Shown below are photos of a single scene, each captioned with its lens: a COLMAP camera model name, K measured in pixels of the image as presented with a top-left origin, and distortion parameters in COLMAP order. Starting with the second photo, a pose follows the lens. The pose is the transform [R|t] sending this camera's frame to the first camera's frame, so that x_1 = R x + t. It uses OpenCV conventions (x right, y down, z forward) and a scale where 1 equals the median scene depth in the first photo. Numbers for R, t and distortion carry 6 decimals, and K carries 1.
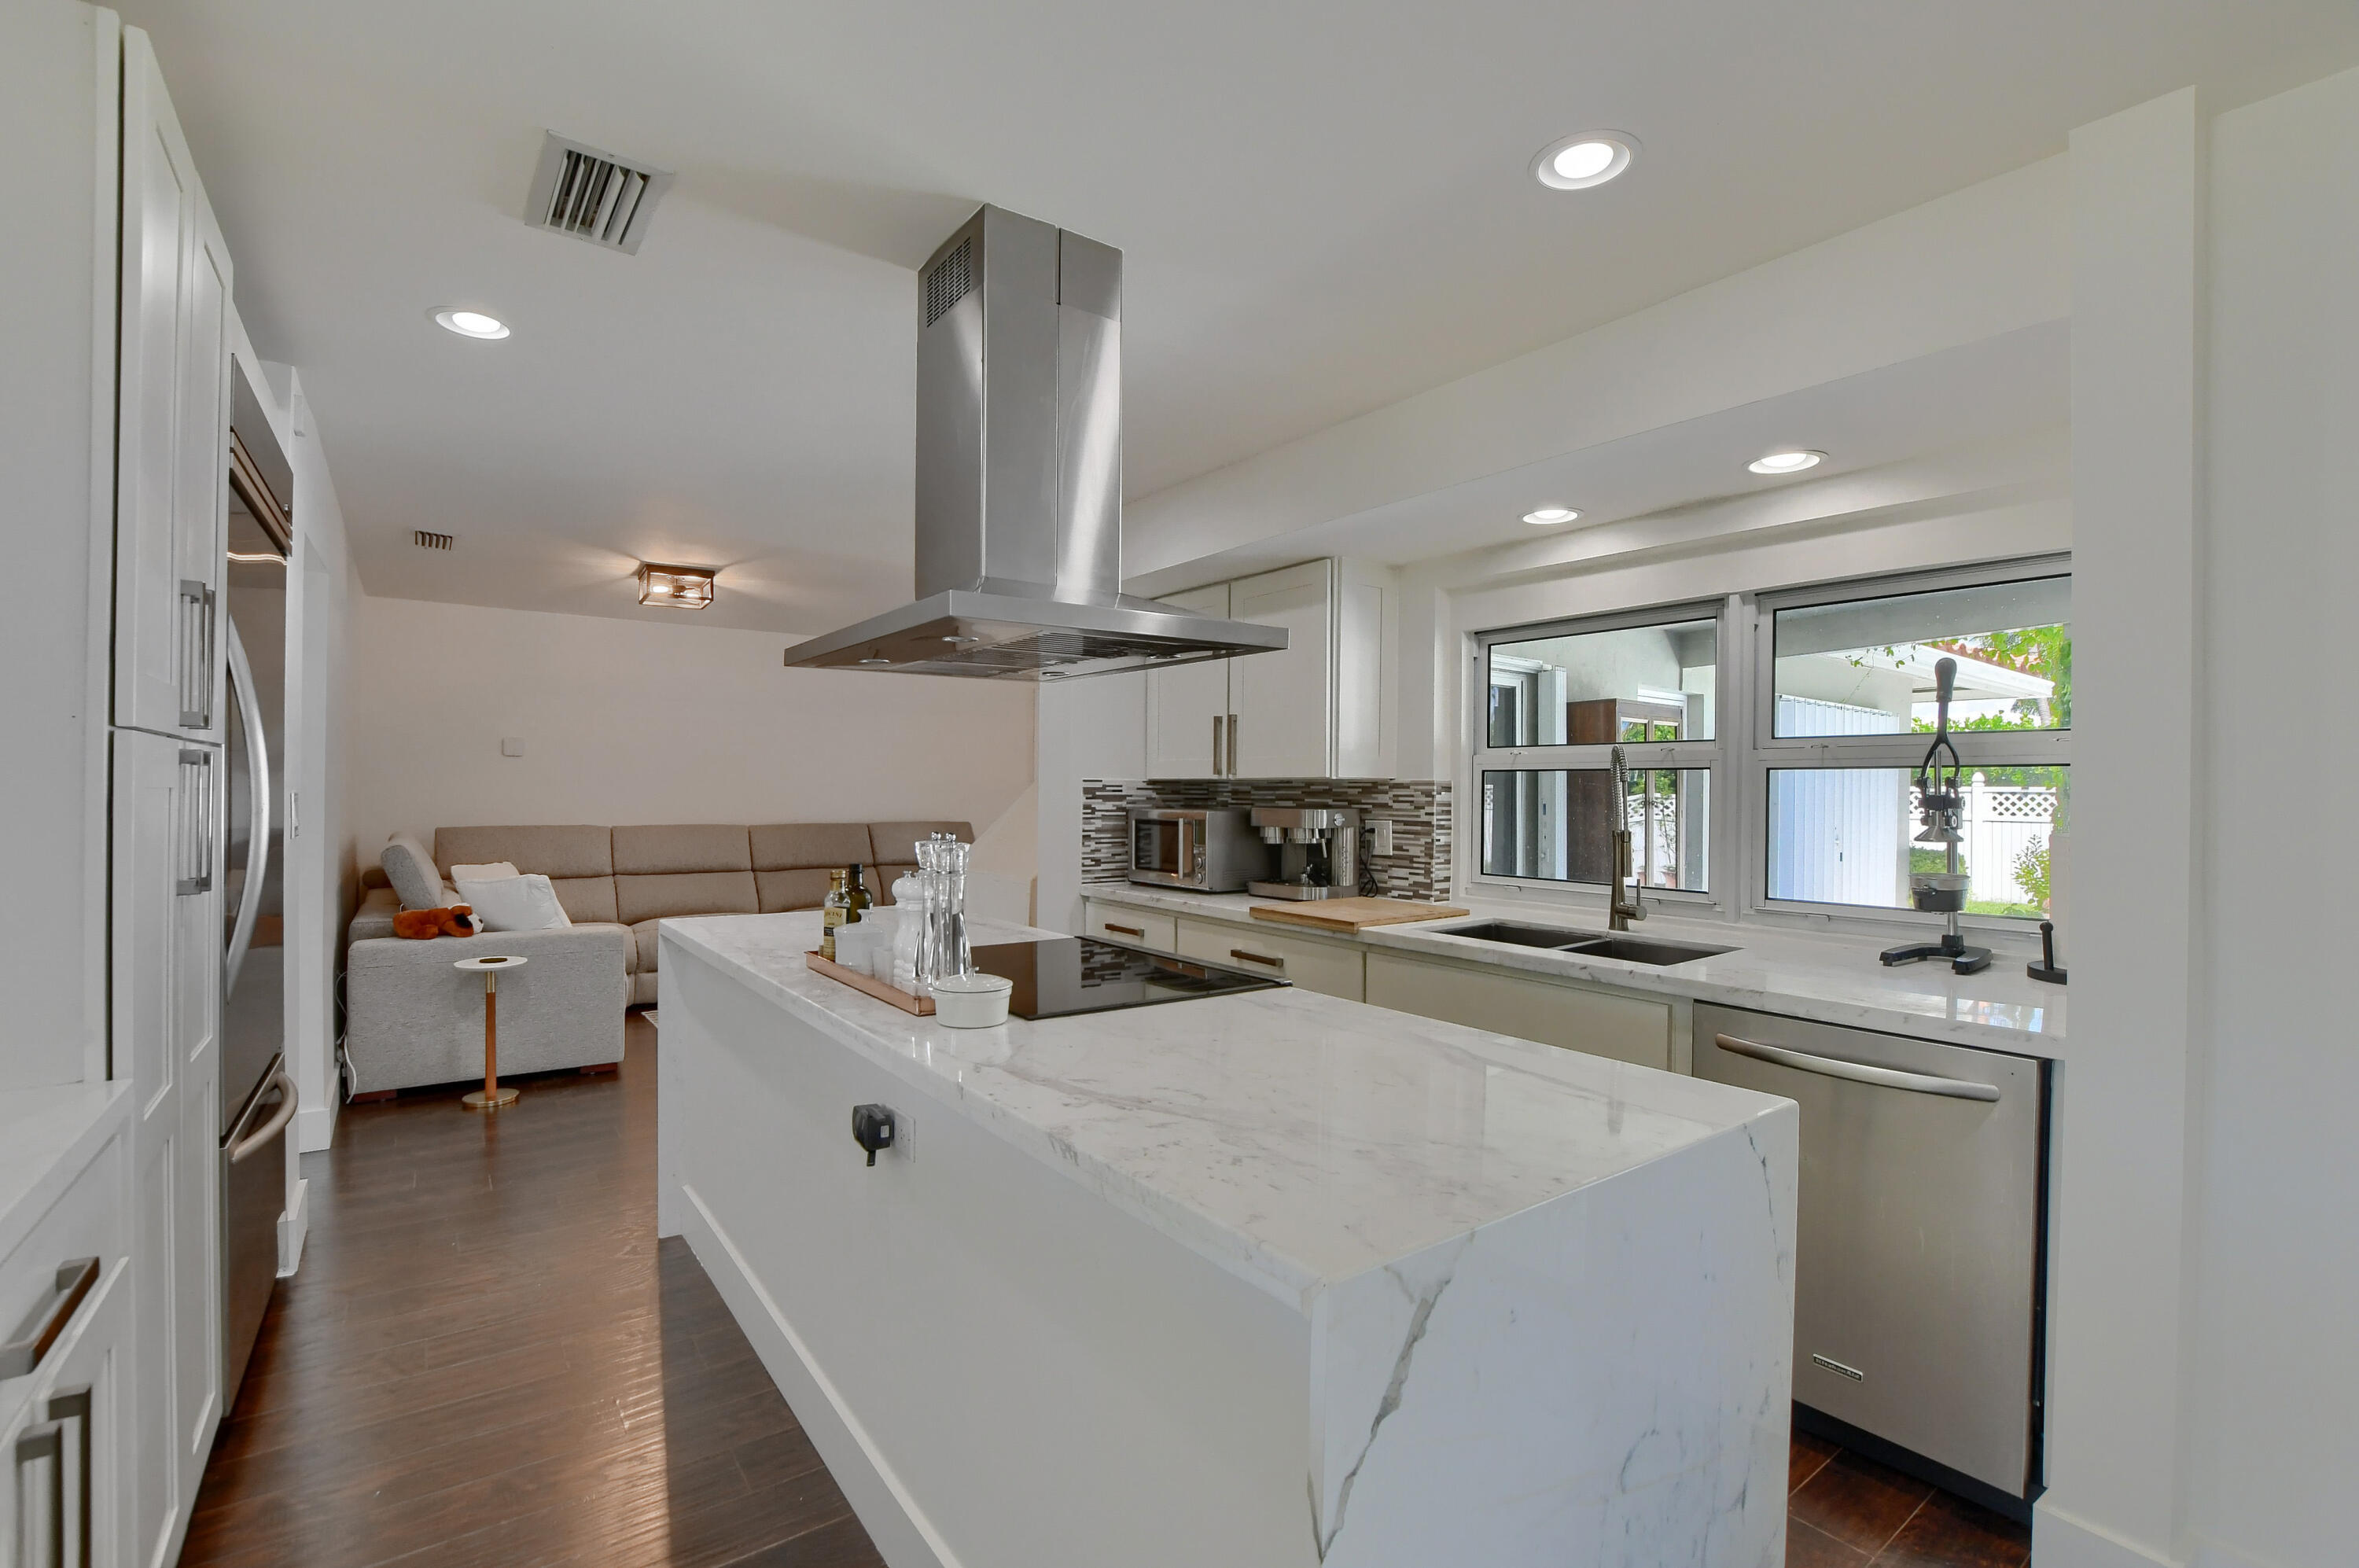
lens RADIAL K [[1038.8, 0, 1173.2], [0, 1038.8, 790.2], [0, 0, 1]] dist [-0.034209, 0.005827]
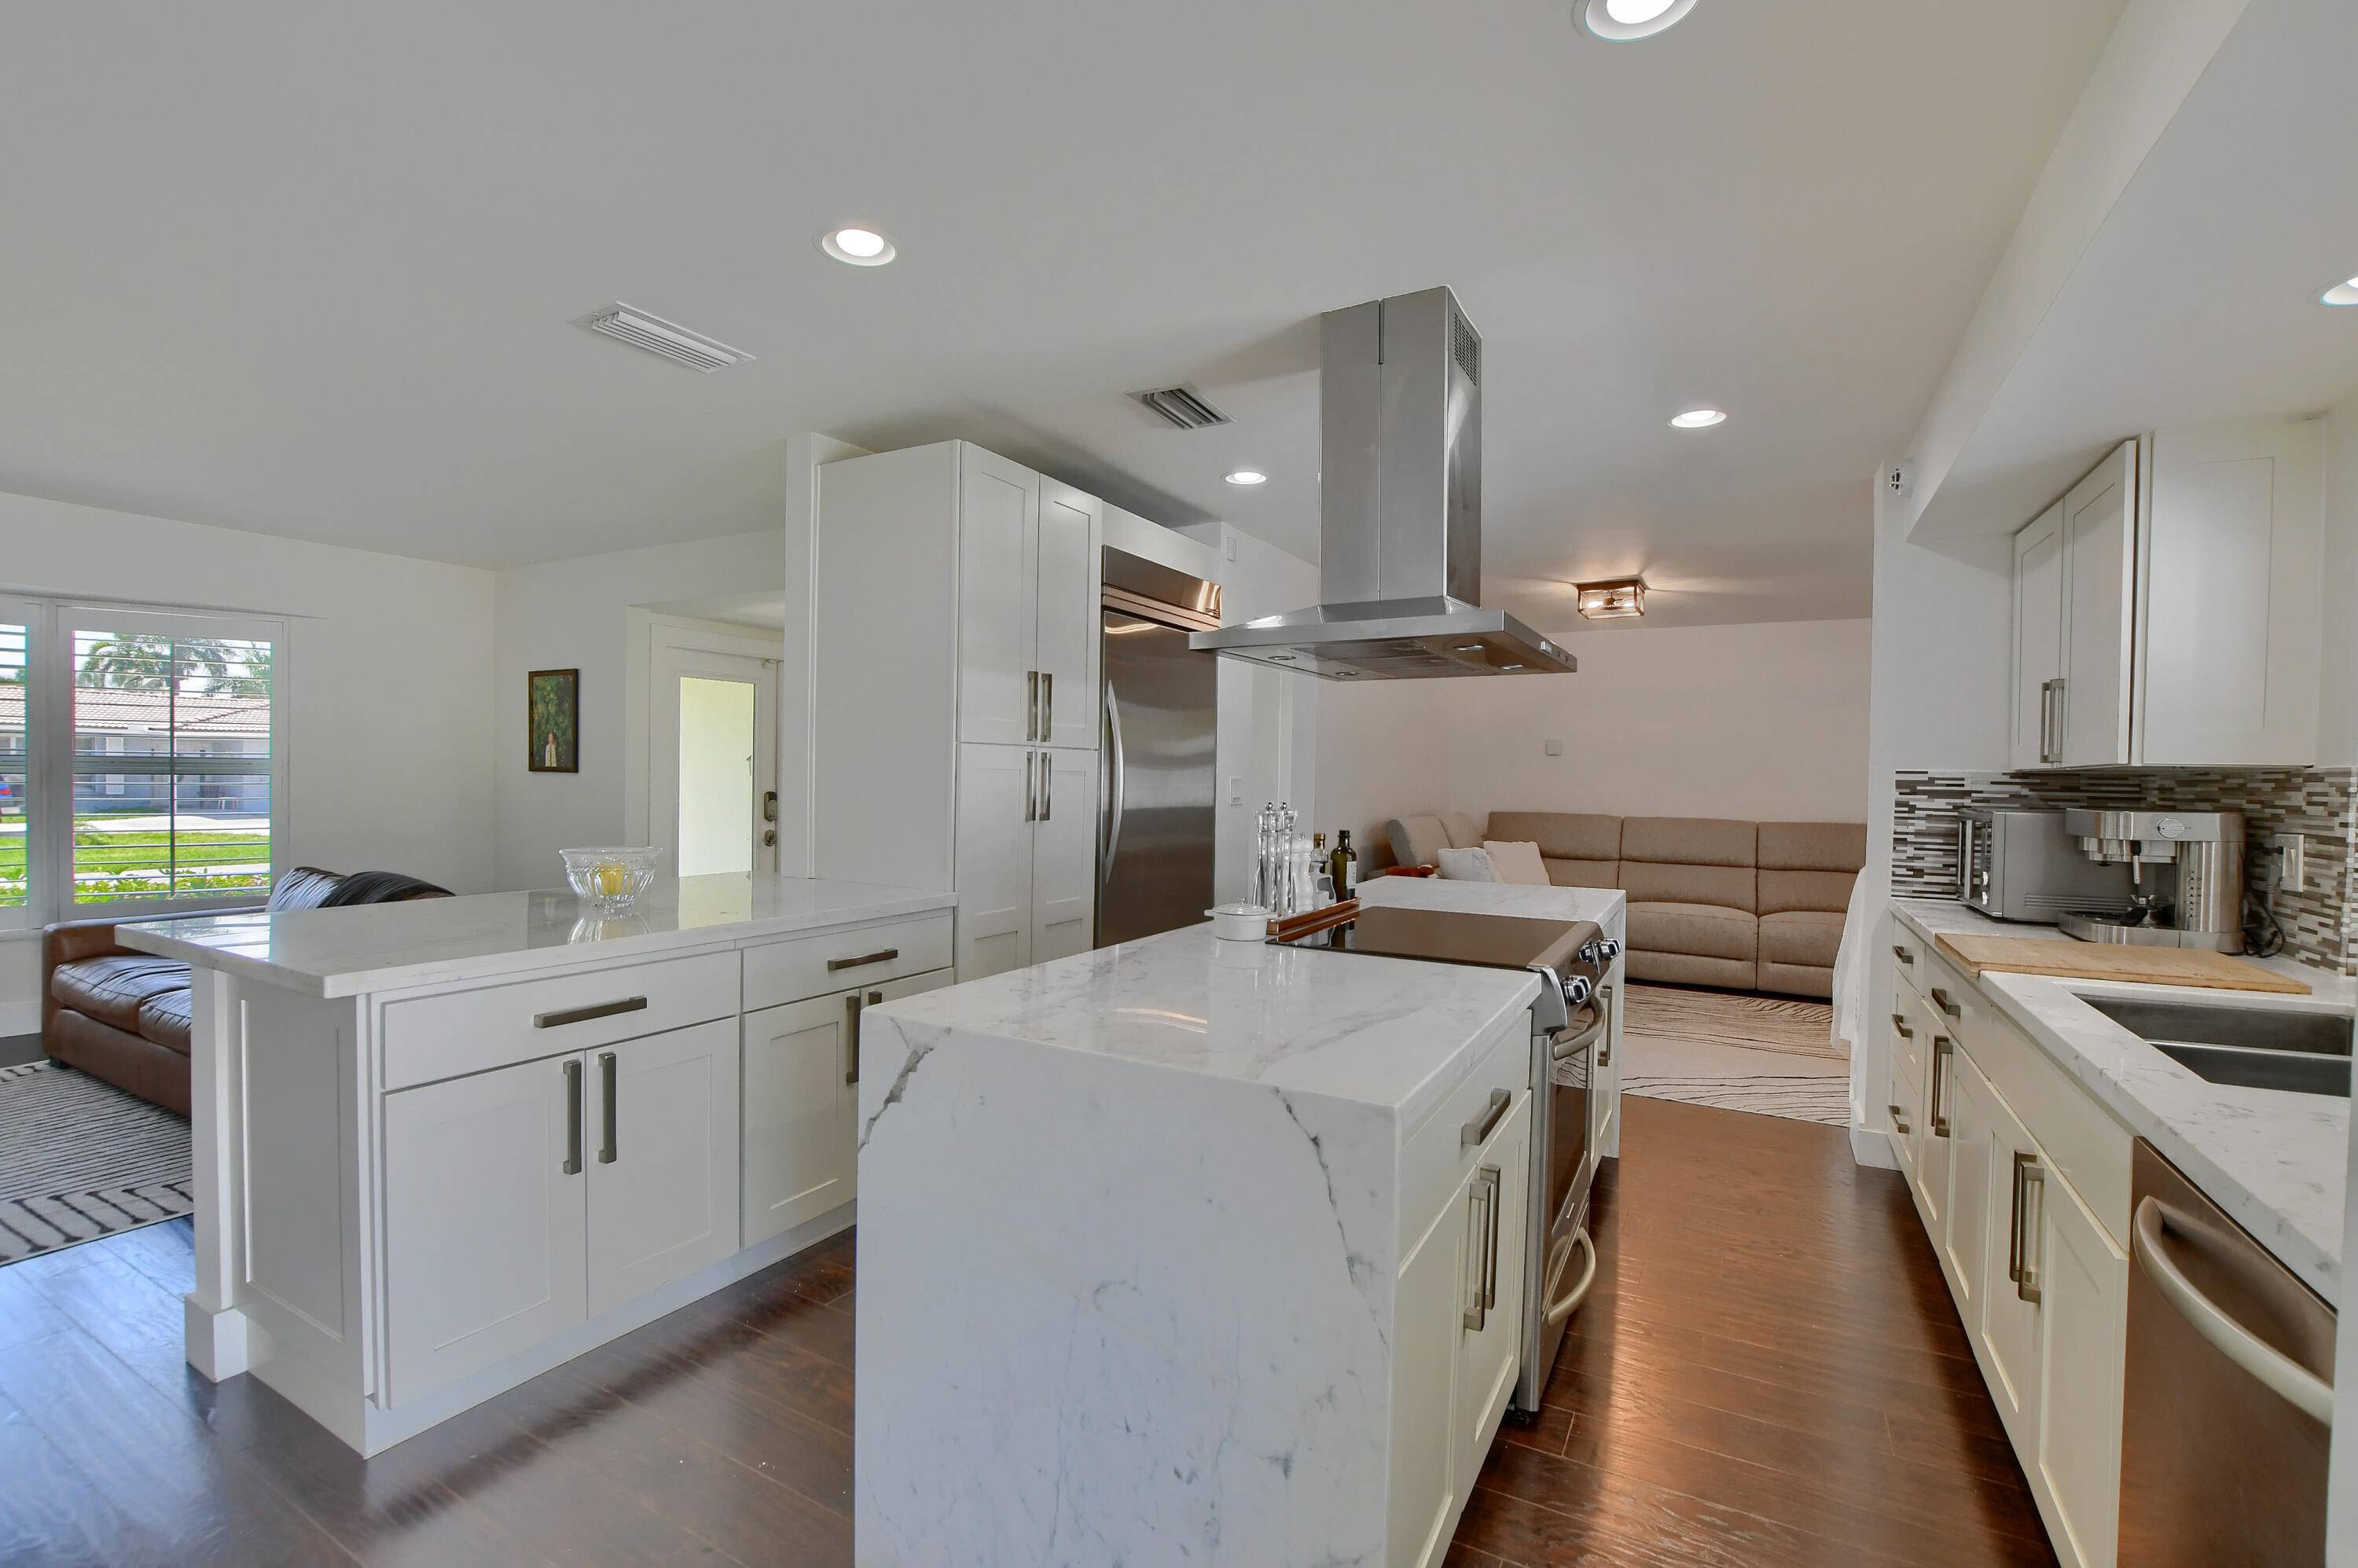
lens RADIAL K [[1038.3, 0, 1172.7], [0, 1038.3, 790.2], [0, 0, 1]] dist [-0.034209, 0.005827]
pose [[0.415610, 0.012808, -0.909453, 0.437198], [-0.013989, 0.999873, 0.007689, 0.007310], [0.909435, 0.009527, 0.415736, 0.143937]]
